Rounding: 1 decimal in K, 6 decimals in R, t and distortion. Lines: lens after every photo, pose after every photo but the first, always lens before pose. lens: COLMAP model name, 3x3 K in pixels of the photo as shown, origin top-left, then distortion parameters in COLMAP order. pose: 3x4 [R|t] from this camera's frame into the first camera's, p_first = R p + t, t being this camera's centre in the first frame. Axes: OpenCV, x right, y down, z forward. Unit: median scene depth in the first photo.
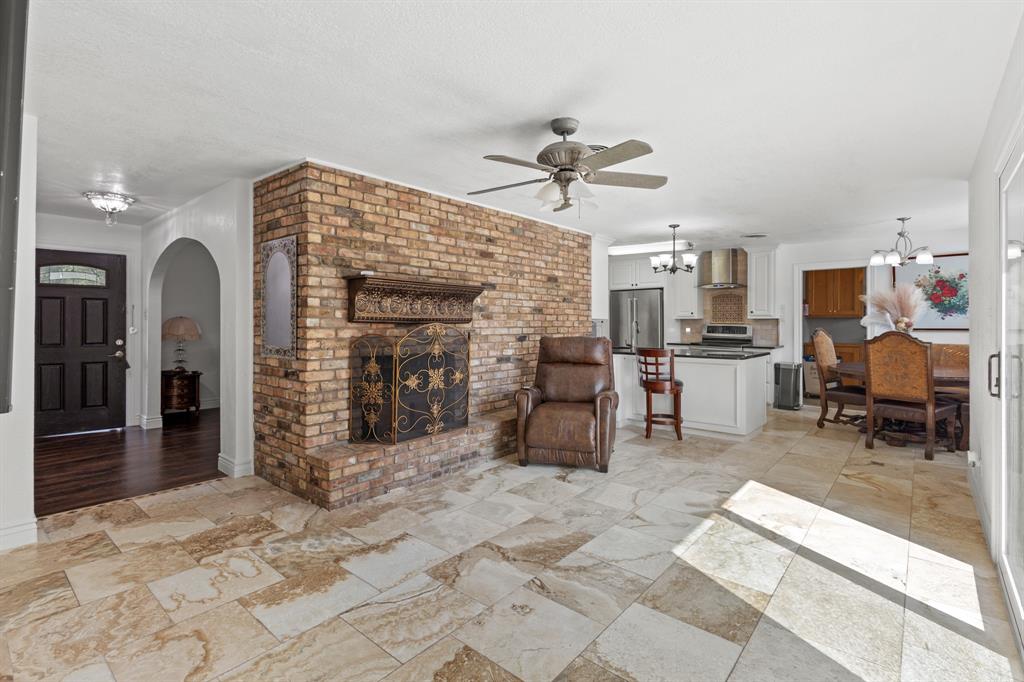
lens RADIAL K [[476.4, 0, 510.7], [0, 476.4, 322.8], [0, 0, 1]] dist [0.005505, 0.000198]
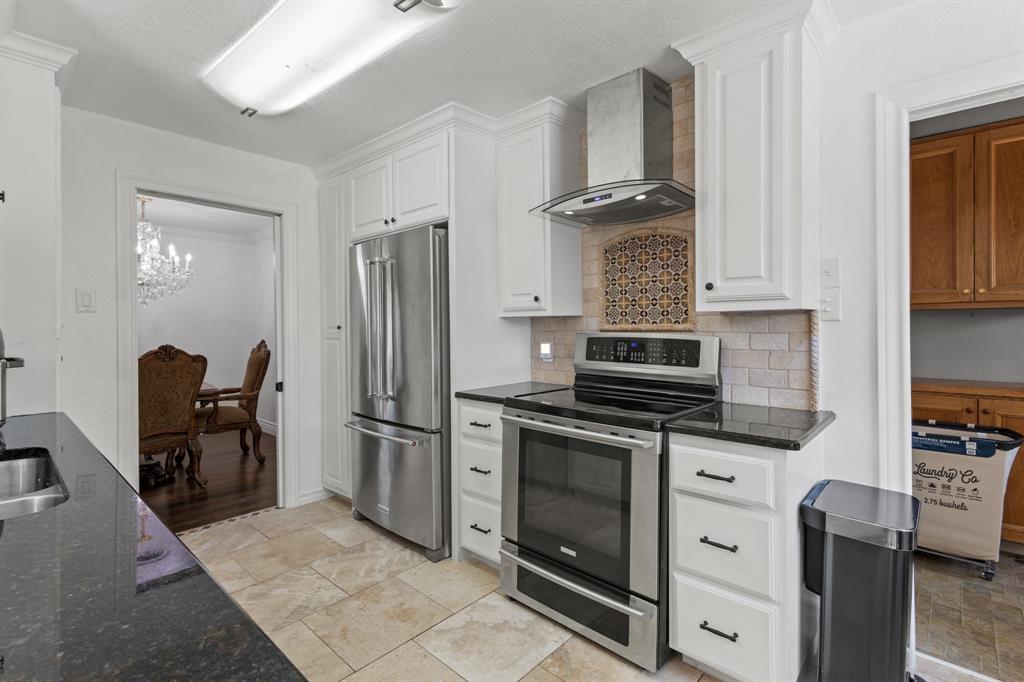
lens RADIAL K [[475.9, 0, 513.9], [0, 475.9, 326.9], [0, 0, 1]] dist [0.009230, -0.000674]
pose [[0.999360, -0.007278, -0.035012, 0.661994], [0.007126, 0.999965, -0.004478, 0.000678], [0.035044, 0.004225, 0.999377, 1.193890]]
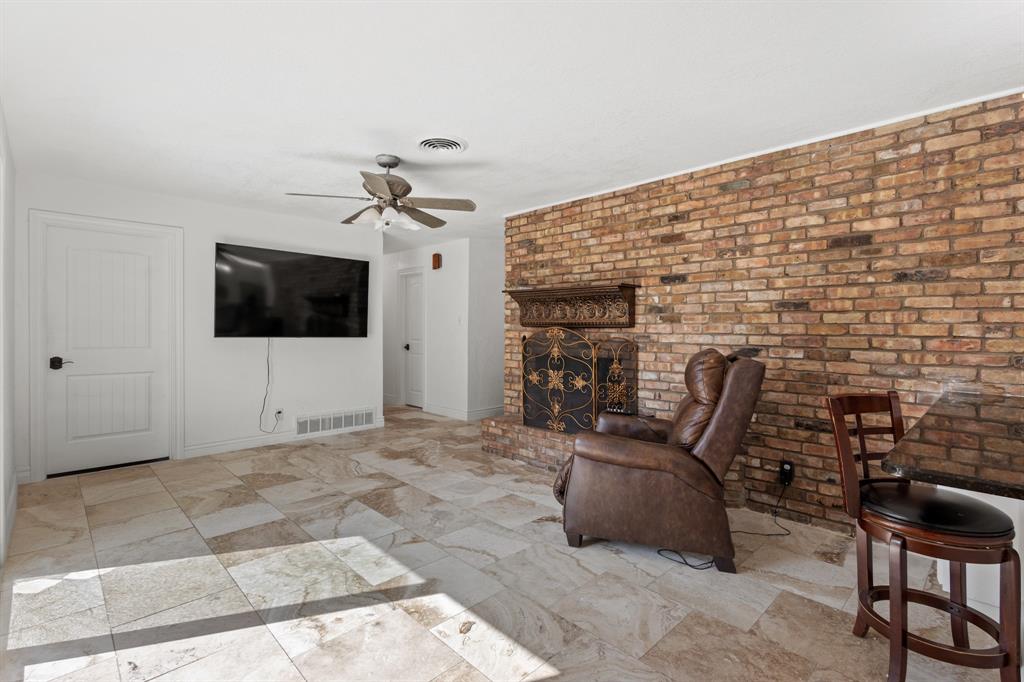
lens RADIAL K [[471.7, 0, 512.0], [0, 471.7, 334.3], [0, 0, 1]] dist [0.009408, -0.000832]
pose [[-0.086037, 0.011819, -0.996222, 0.783913], [-0.005610, 0.999908, 0.012347, 0.003898], [0.996276, 0.006652, -0.085963, 0.868844]]
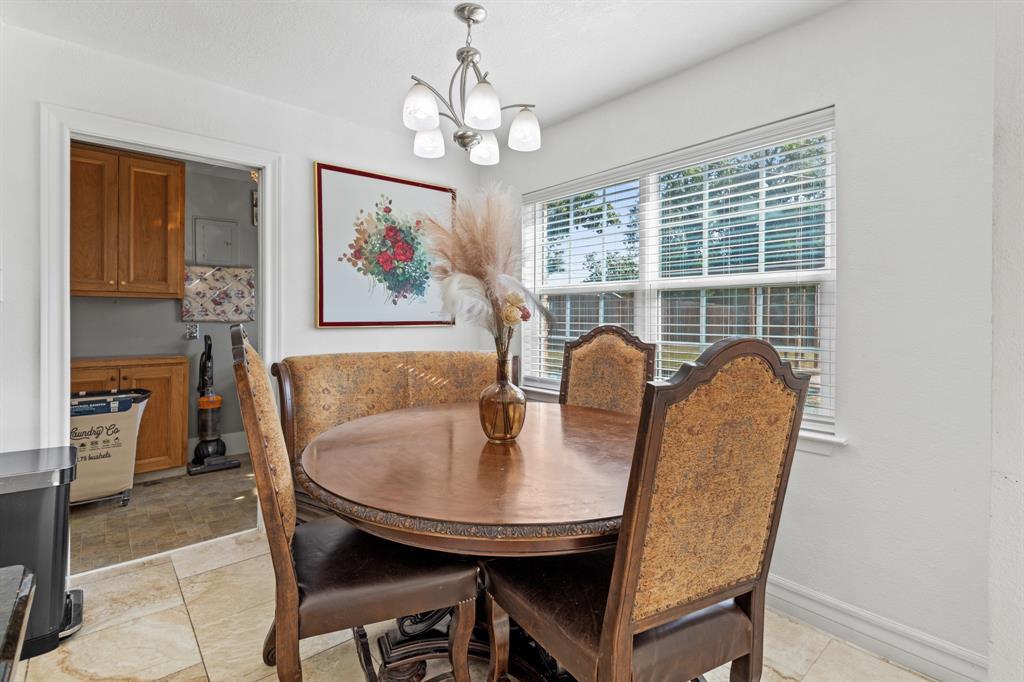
lens RADIAL K [[472.0, 0, 516.3], [0, 472.0, 315.4], [0, 0, 1]] dist [0.001768, -0.000064]
pose [[0.136122, -0.000103, 0.990692, 0.568426], [-0.000618, 1.000000, 0.000189, 0.007715], [-0.990692, -0.000637, 0.136122, 1.094601]]
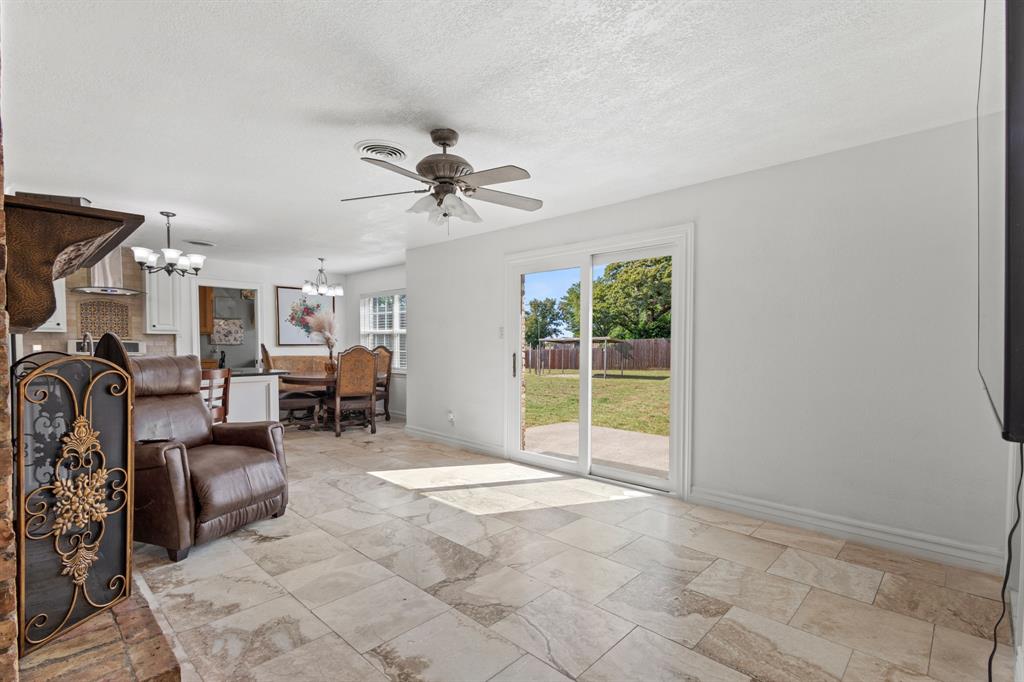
lens RADIAL K [[478.3, 0, 516.0], [0, 478.3, 359.9], [0, 0, 1]] dist [0.010040, -0.000150]
pose [[0.046767, -0.034502, 0.998310, -0.550256], [-0.004795, 0.999384, 0.034764, 0.008416], [-0.998894, -0.006413, 0.046573, 0.491904]]
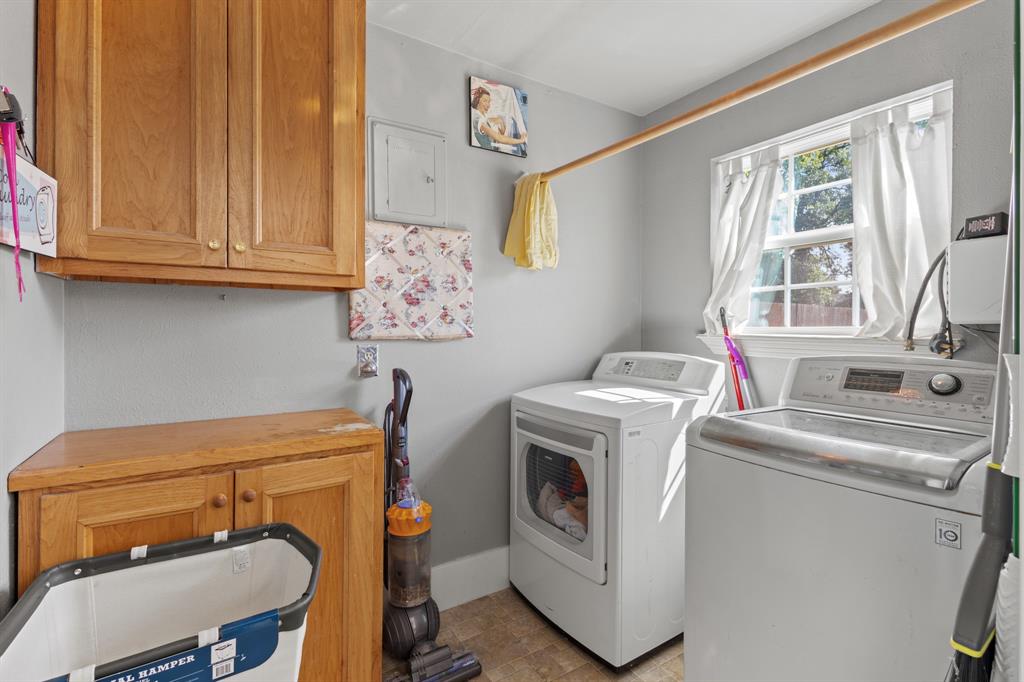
lens RADIAL K [[475.9, 0, 513.9], [0, 475.9, 326.9], [0, 0, 1]] dist [0.009230, -0.000674]
pose [[0.281810, -0.004390, 0.959460, 1.000842], [0.000747, 0.999990, 0.004356, 0.006644], [-0.959470, -0.000510, 0.281810, 1.581193]]
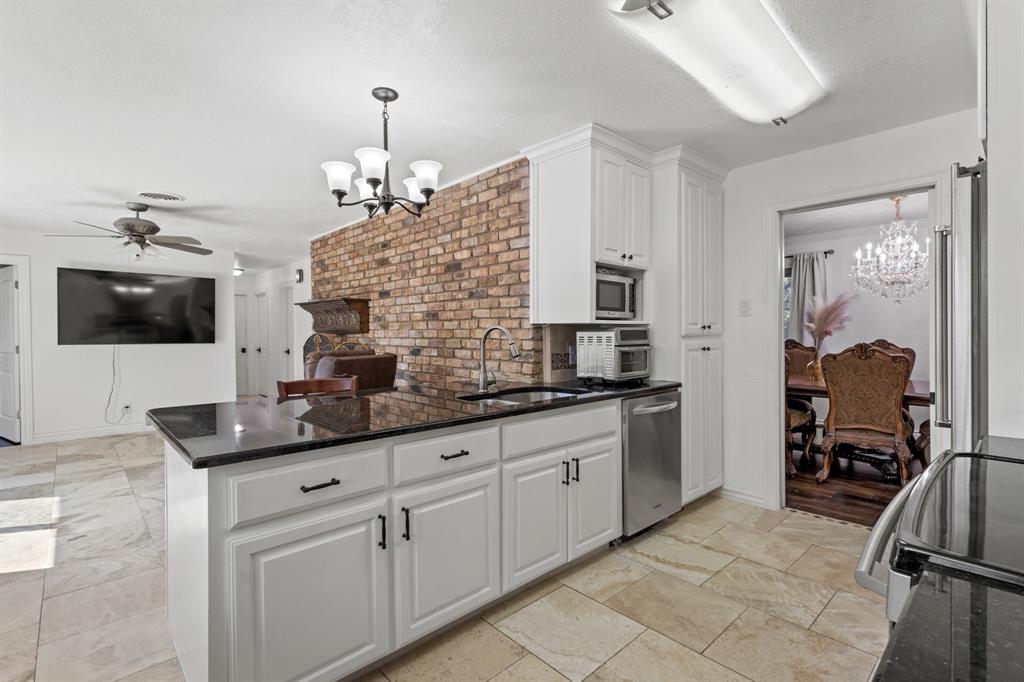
lens RADIAL K [[477.3, 0, 513.0], [0, 477.3, 338.5], [0, 0, 1]] dist [0.011189, -0.000005]
pose [[-0.113676, 0.013295, -0.993429, 0.940912], [0.005696, 0.999903, 0.012730, 0.001135], [0.993501, -0.004212, -0.113741, 1.465669]]
